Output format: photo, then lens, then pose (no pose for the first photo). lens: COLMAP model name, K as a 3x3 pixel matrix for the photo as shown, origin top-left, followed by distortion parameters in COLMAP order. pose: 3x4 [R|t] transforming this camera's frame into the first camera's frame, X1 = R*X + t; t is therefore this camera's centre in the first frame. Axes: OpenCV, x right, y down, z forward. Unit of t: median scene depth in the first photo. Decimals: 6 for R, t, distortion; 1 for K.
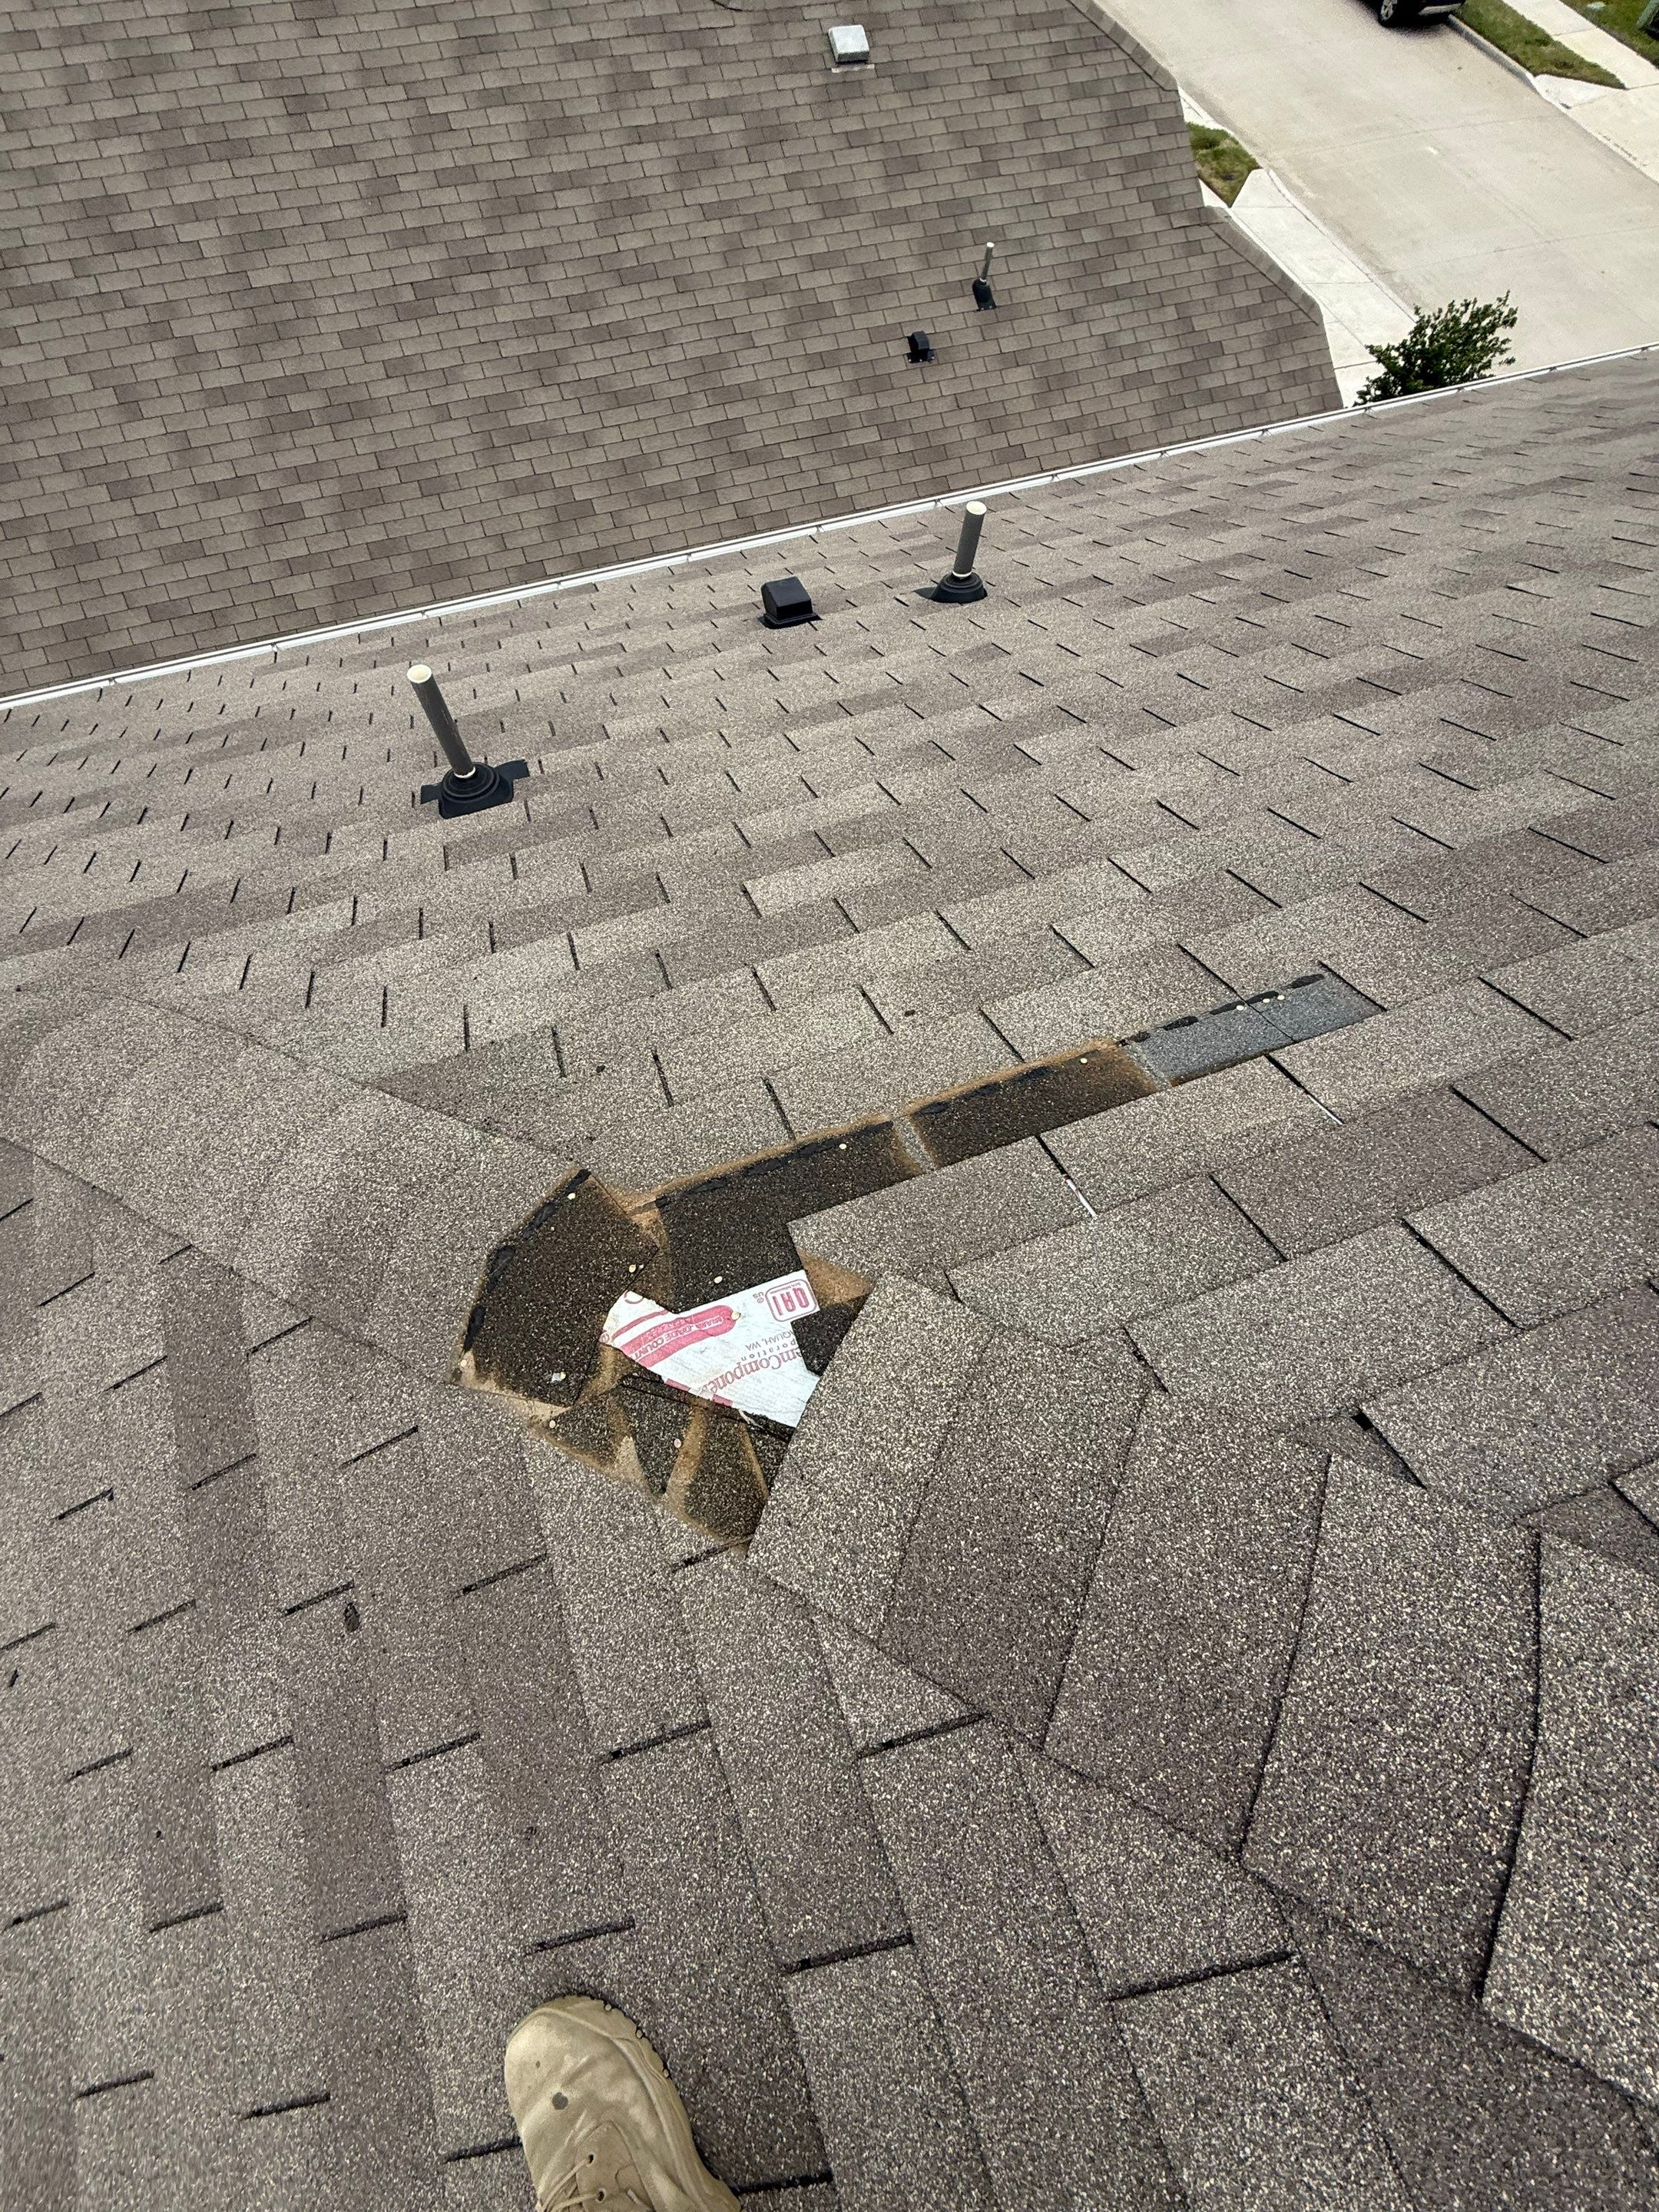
lens RADIAL K [[870.7, 0, 846.5], [0, 870.7, 1097.3], [0, 0, 1]] dist [0.001145, -0.000436]
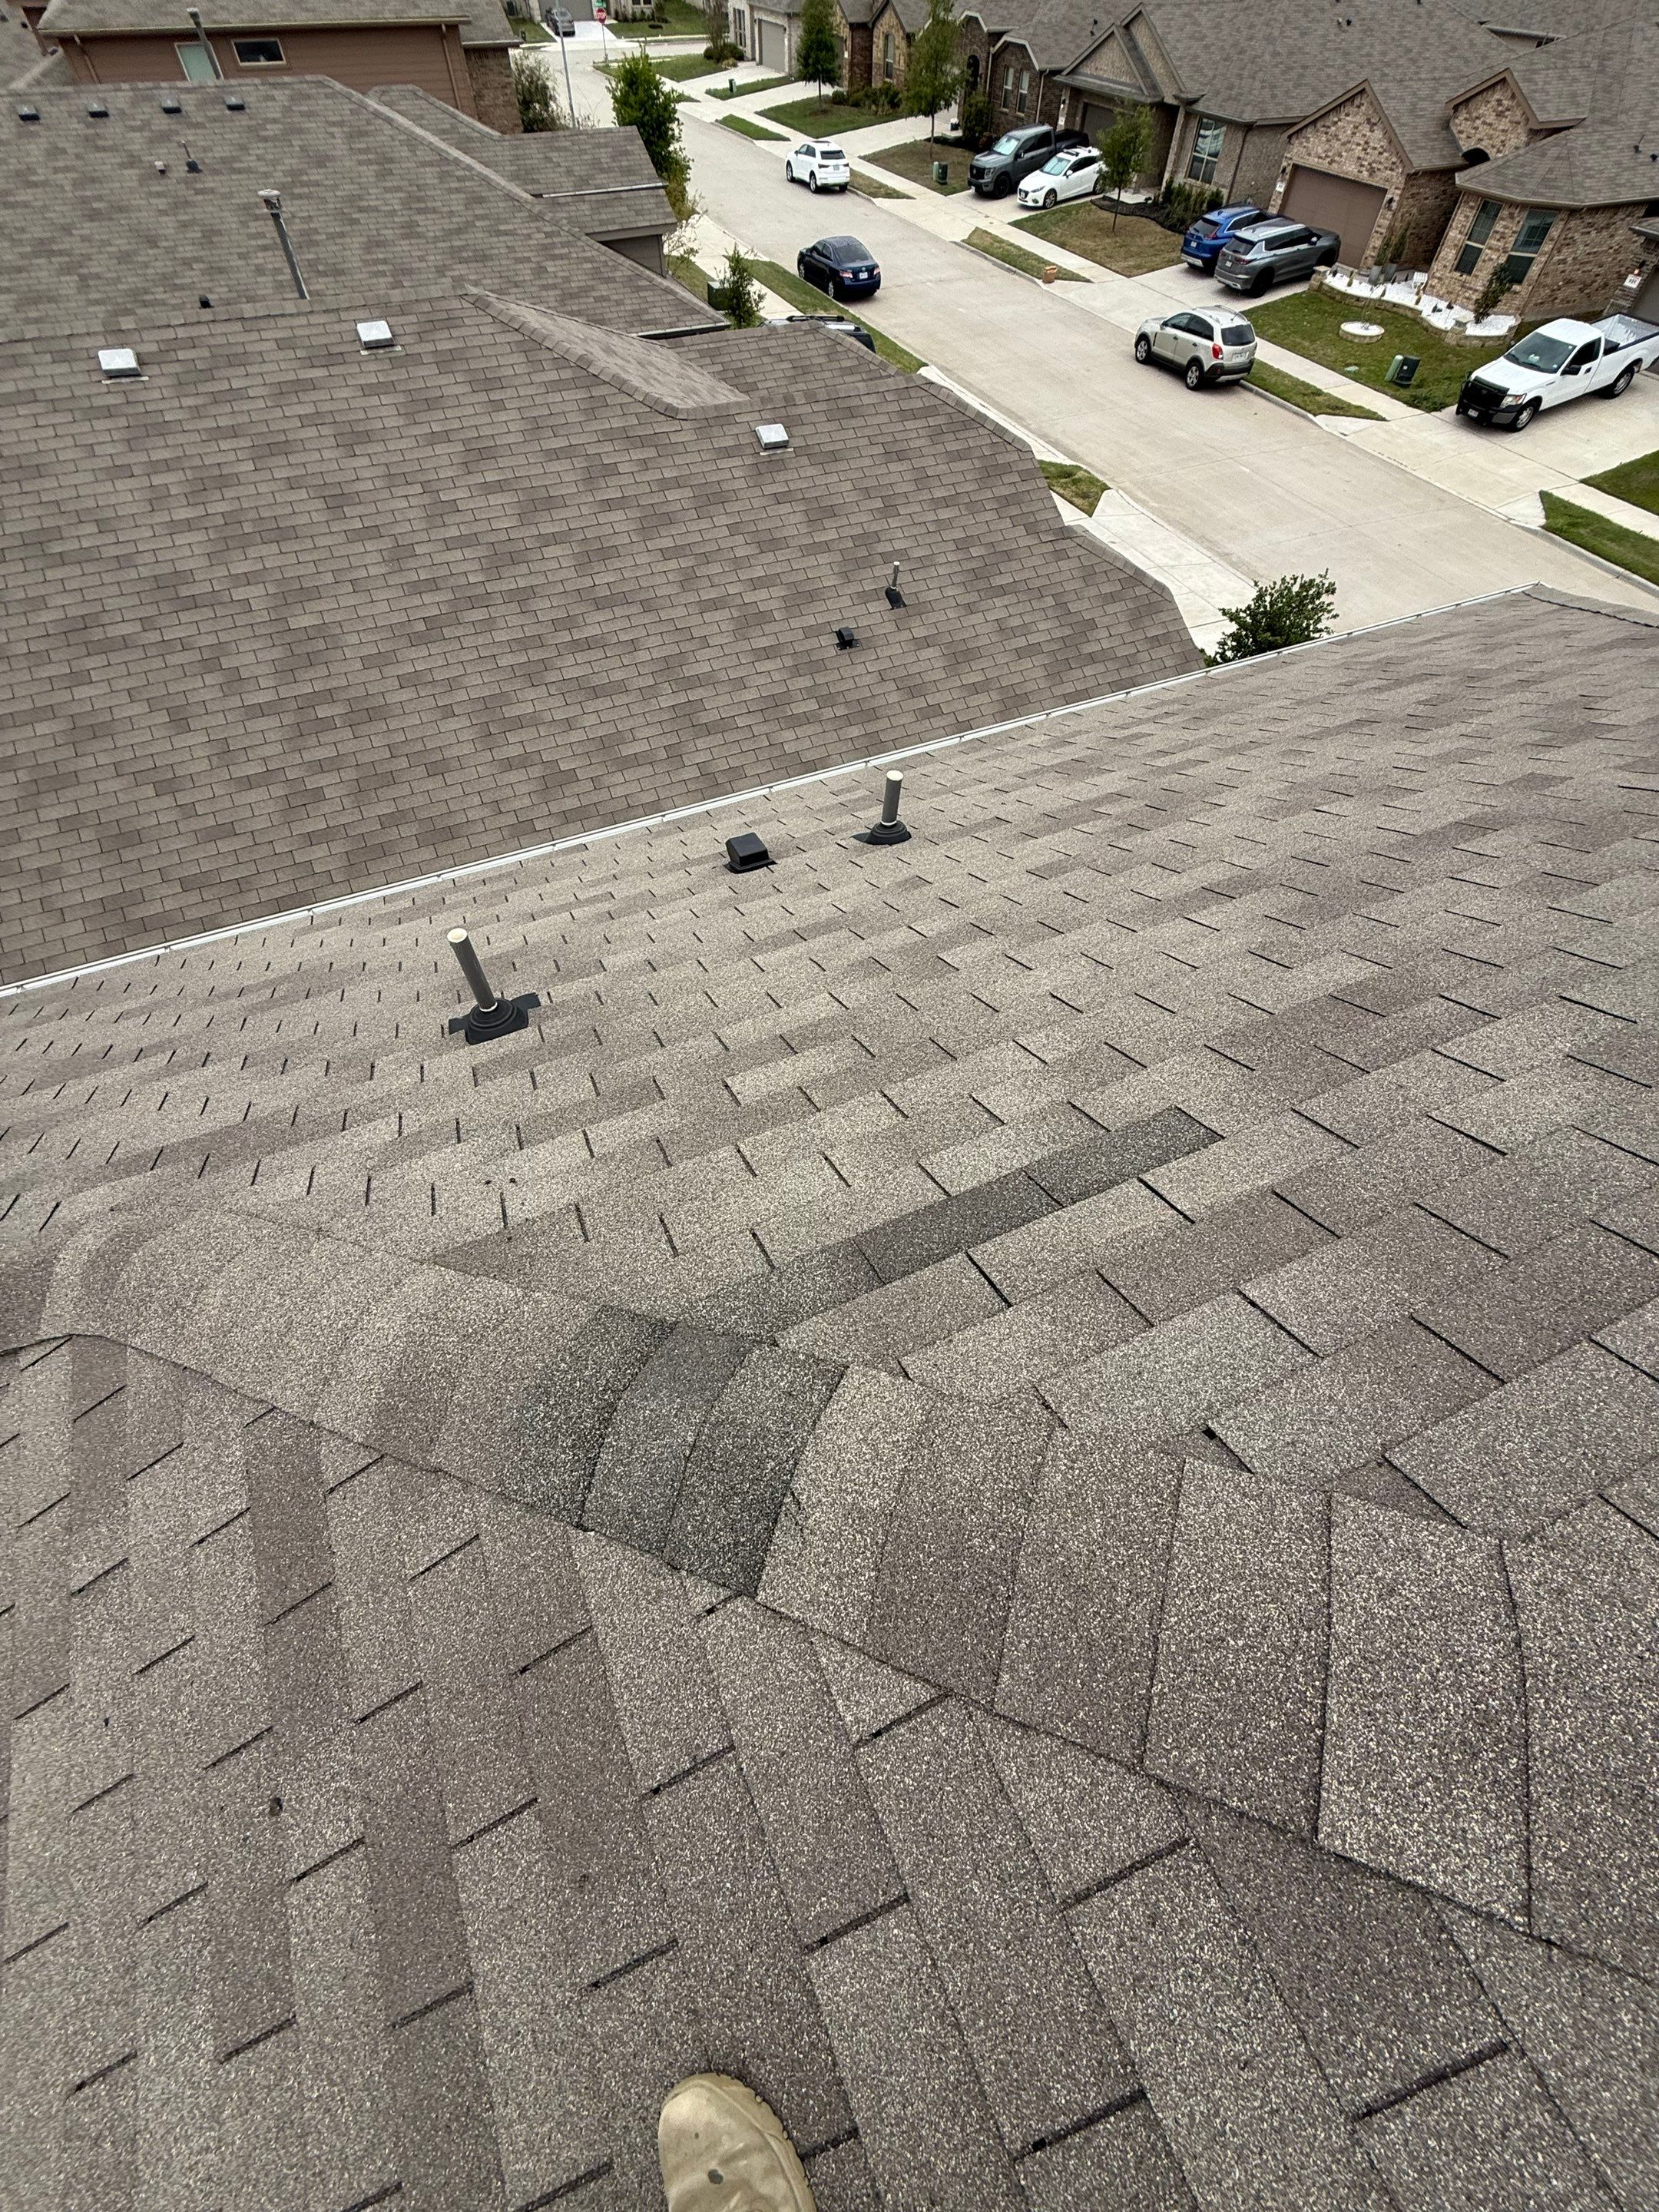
lens RADIAL K [[870.7, 0, 841.8], [0, 870.7, 1092.7], [0, 0, 1]] dist [0.001145, -0.000436]
pose [[0.997149, -0.070950, 0.025675, 0.020224], [0.074820, 0.973750, -0.214972, 0.073354], [-0.009749, 0.216280, 0.976283, -0.290046]]
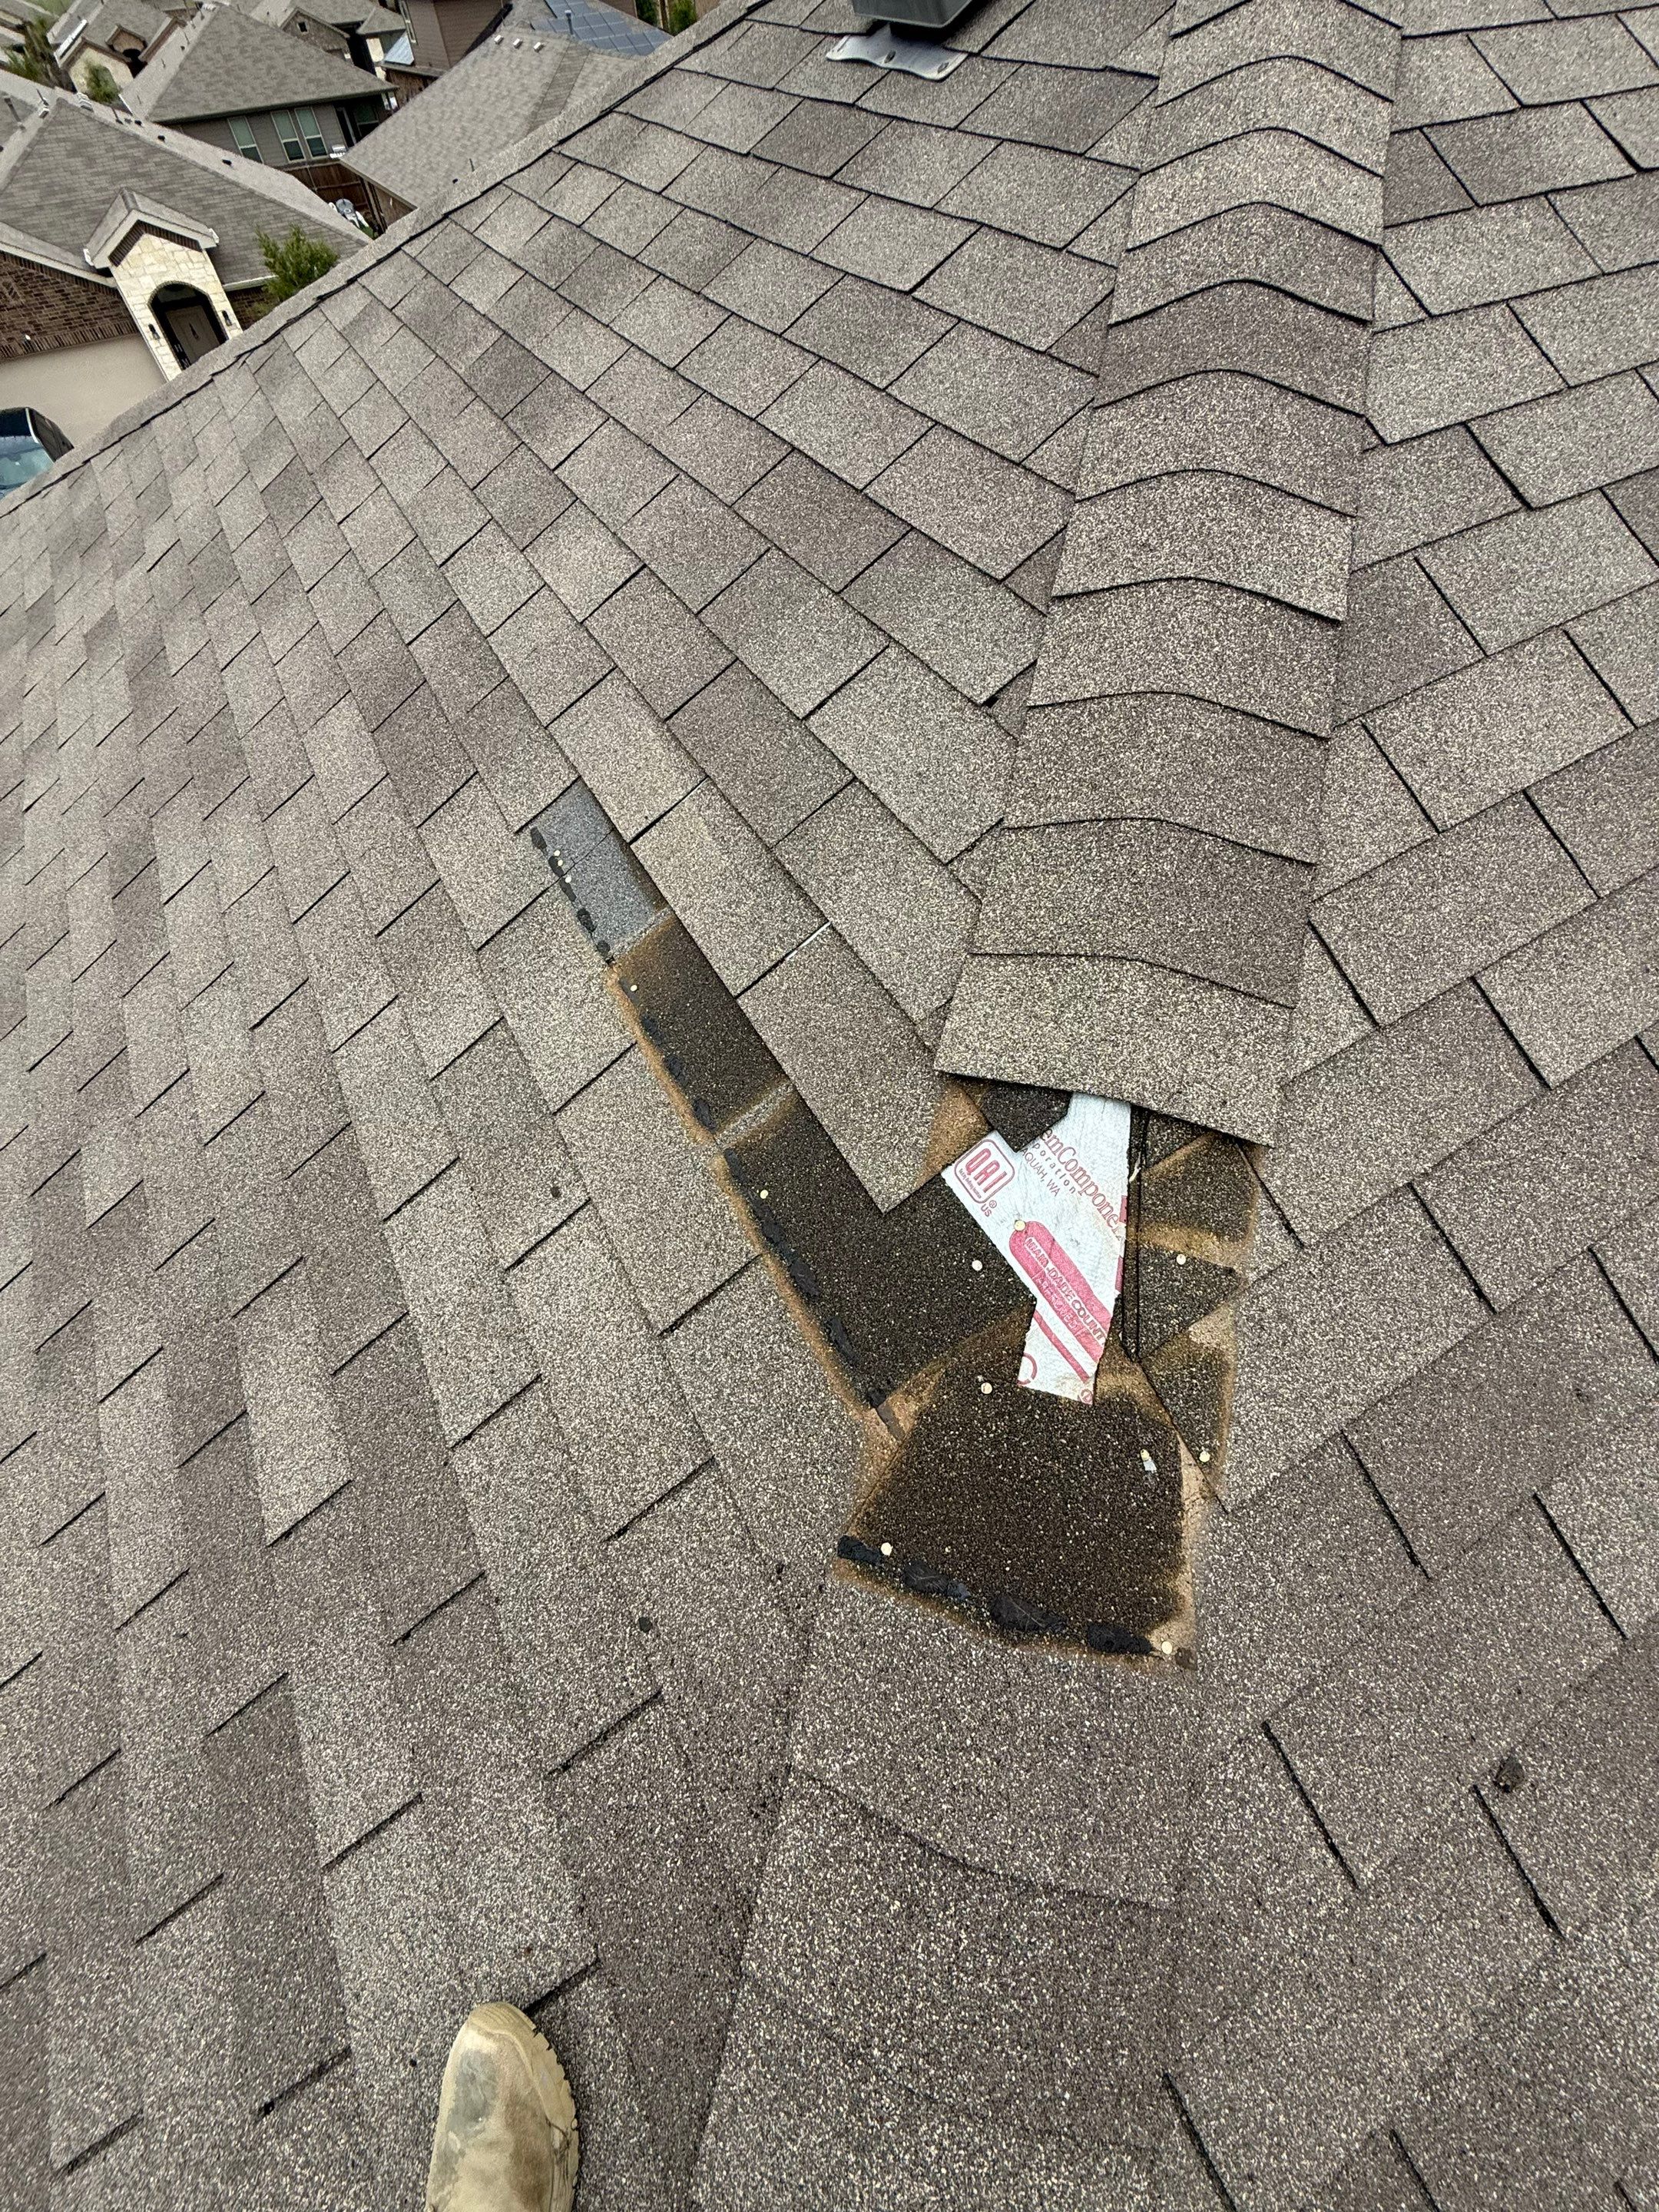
lens RADIAL K [[870.7, 0, 794.3], [0, 870.7, 1118.9], [0, 0, 1]] dist [0.001145, -0.000436]
pose [[-0.143922, -0.819234, 0.555106, -0.400677], [0.929663, 0.080308, 0.359552, -0.214179], [-0.339137, 0.567809, 0.750053, 0.335269]]
